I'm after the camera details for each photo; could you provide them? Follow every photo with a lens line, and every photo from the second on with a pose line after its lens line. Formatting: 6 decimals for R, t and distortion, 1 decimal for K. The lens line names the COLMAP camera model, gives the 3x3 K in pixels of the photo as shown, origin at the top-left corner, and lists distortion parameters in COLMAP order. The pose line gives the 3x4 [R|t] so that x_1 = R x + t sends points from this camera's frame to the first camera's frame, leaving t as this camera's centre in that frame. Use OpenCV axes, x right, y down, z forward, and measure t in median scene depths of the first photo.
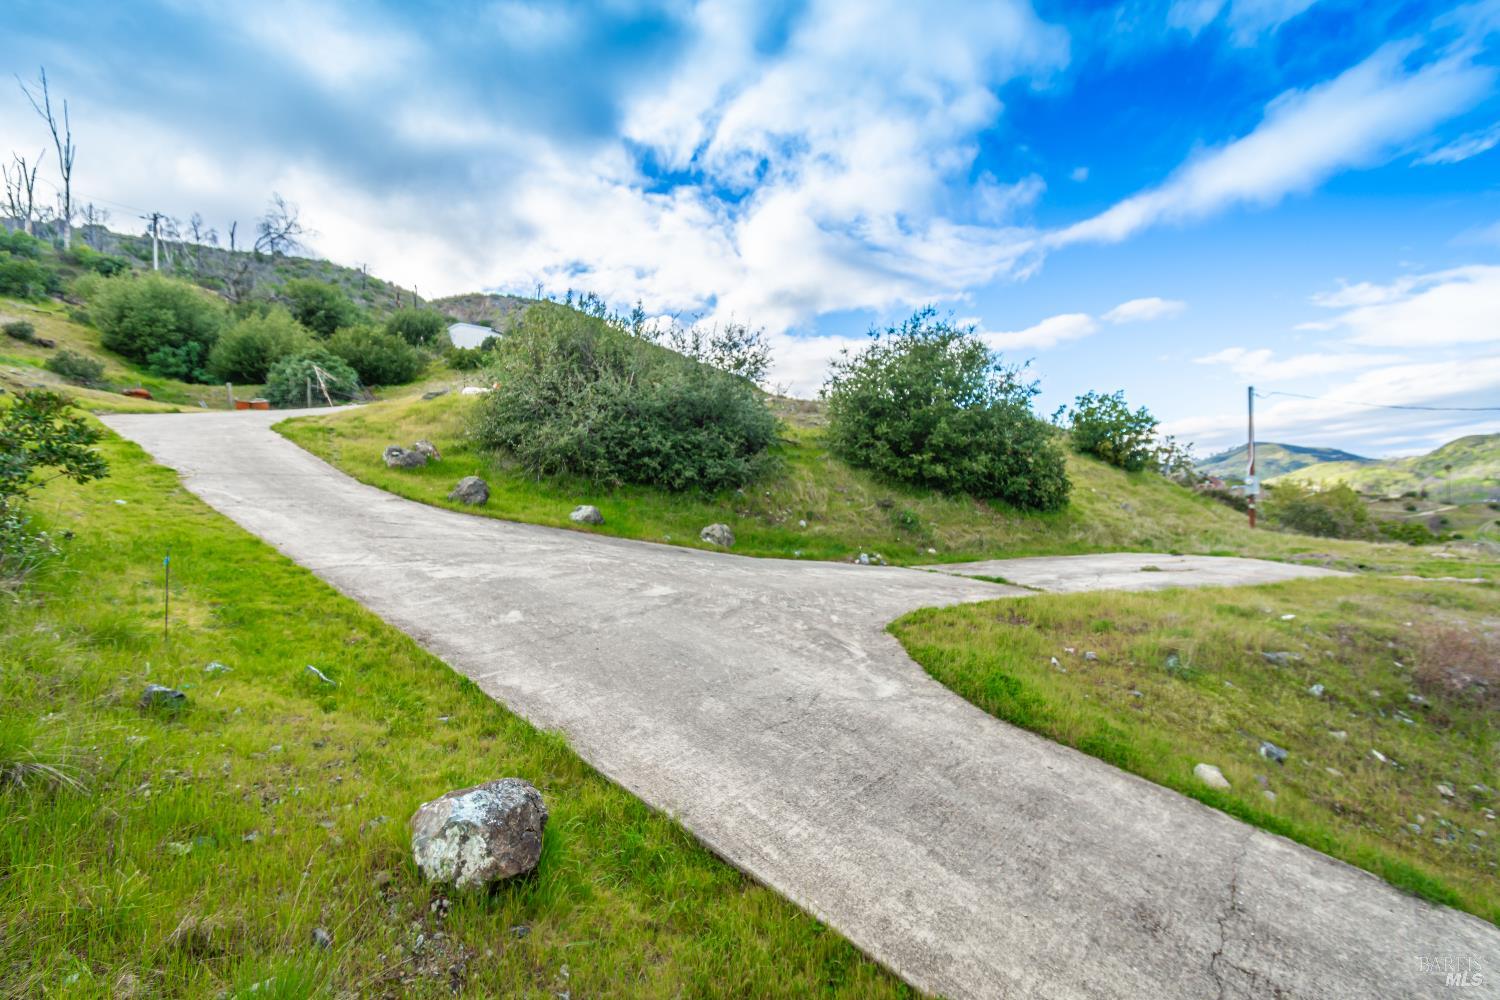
lens RADIAL K [[667.0, 0, 779.3], [0, 667.0, 501.1], [0, 0, 1]] dist [-0.002195, -0.001175]
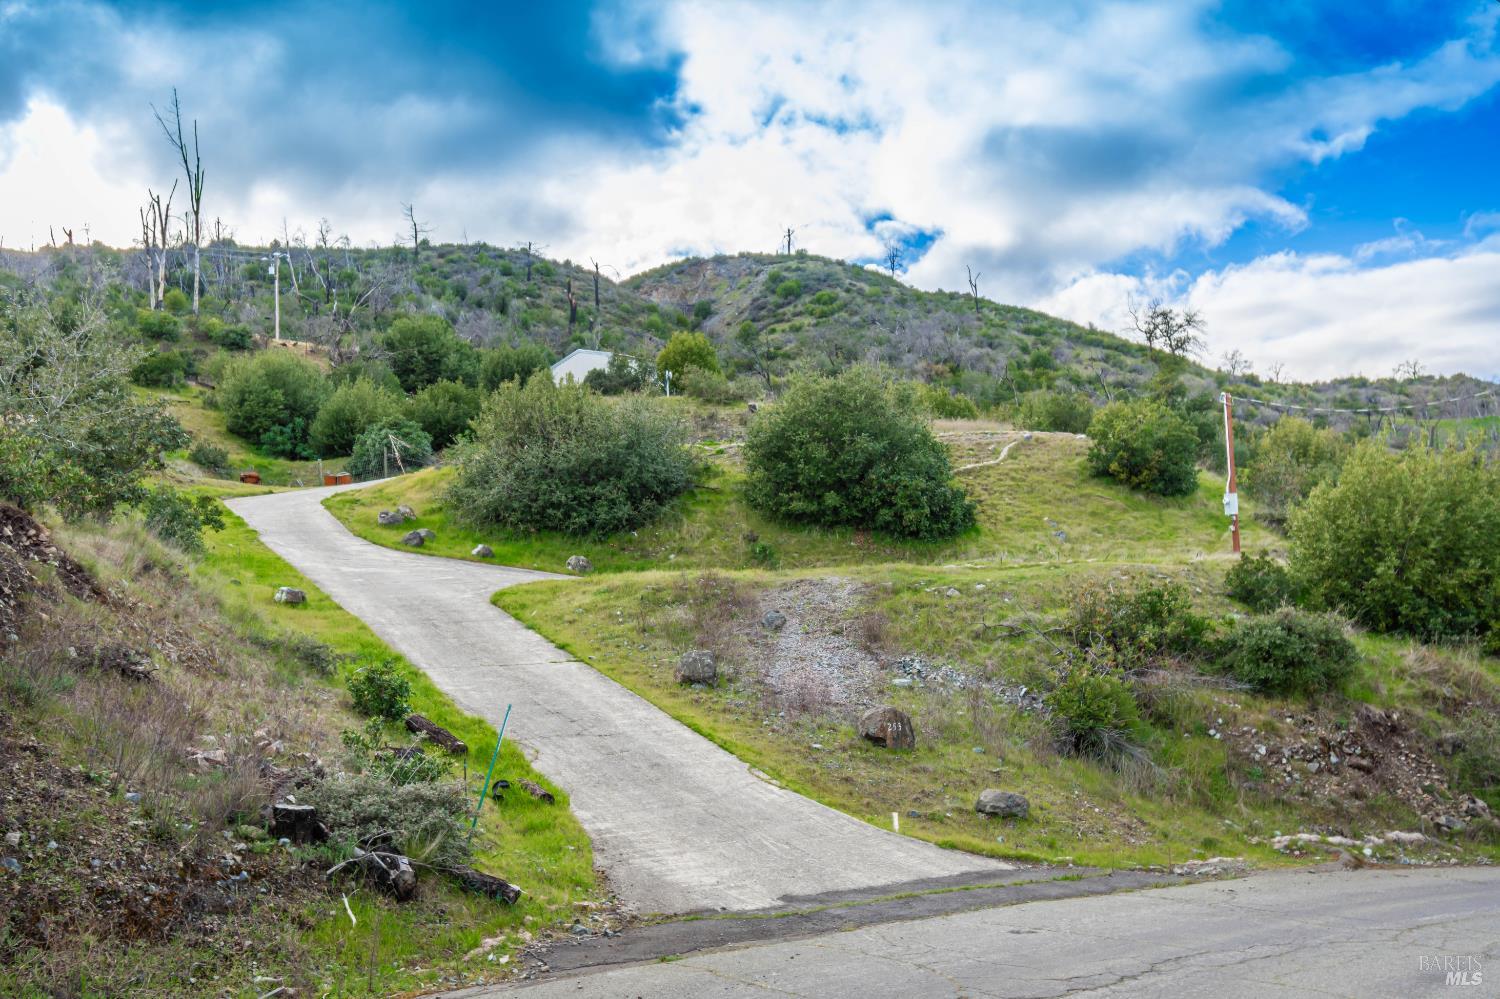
lens RADIAL K [[1258.5, 0, 750.0], [0, 1258.5, 499.5], [0, 0, 1]] dist [0.001598, -0.005330]
pose [[0.919052, -0.057615, -0.389903, 0.825085], [0.029237, 0.996498, -0.078335, 0.088297], [0.393051, 0.060595, 0.917518, -0.799813]]
